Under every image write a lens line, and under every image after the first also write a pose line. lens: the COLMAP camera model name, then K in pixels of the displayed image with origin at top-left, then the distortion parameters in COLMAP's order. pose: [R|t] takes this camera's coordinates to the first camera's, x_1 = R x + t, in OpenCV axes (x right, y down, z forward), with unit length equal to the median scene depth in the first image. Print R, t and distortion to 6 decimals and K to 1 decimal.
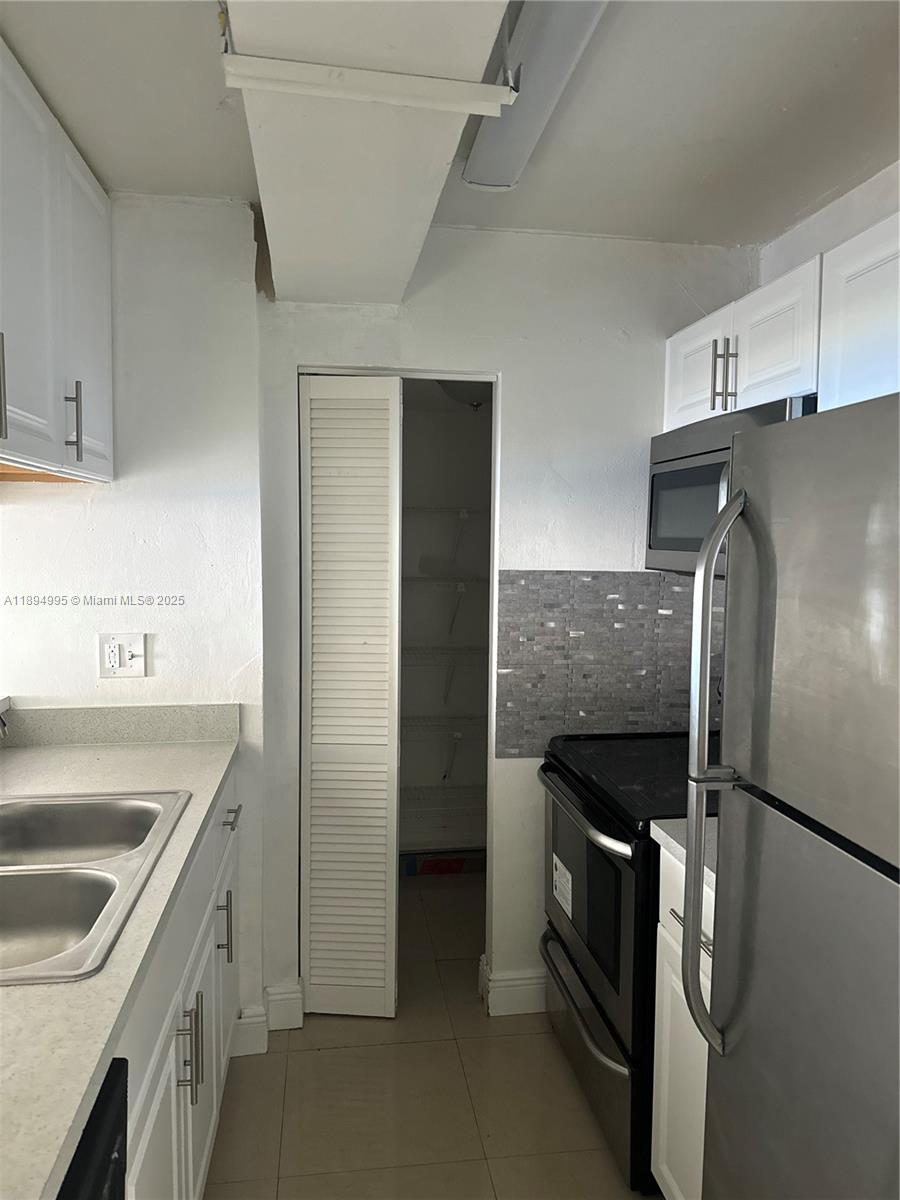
lens RADIAL K [[829.7, 0, 447.7], [0, 829.7, 599.7], [0, 0, 1]] dist [0.010610, -0.001794]
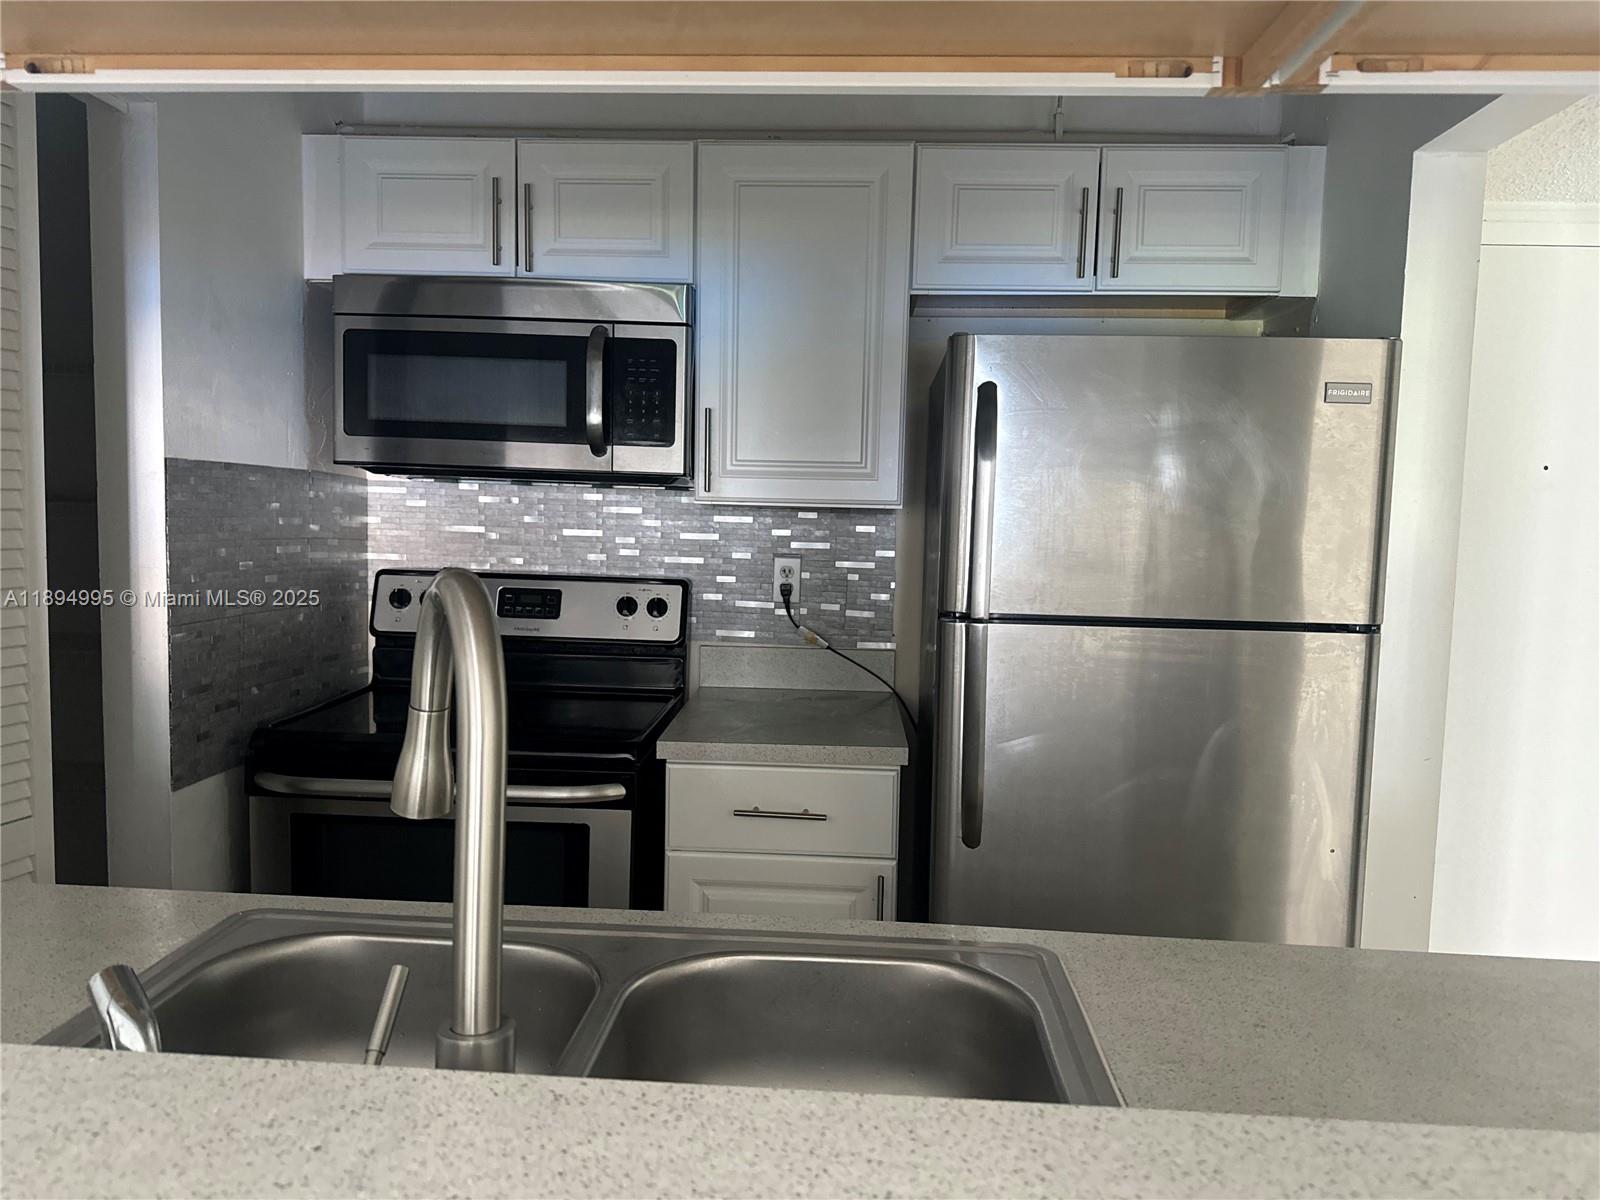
lens RADIAL K [[1106.3, 0, 801.2], [0, 1106.3, 596.1], [0, 0, 1]] dist [0.010610, -0.001794]
pose [[0.164658, -0.086435, 0.982556, -0.605693], [0.061713, 0.995104, 0.077197, 0.025652], [-0.984418, 0.047926, 0.169186, 0.445038]]
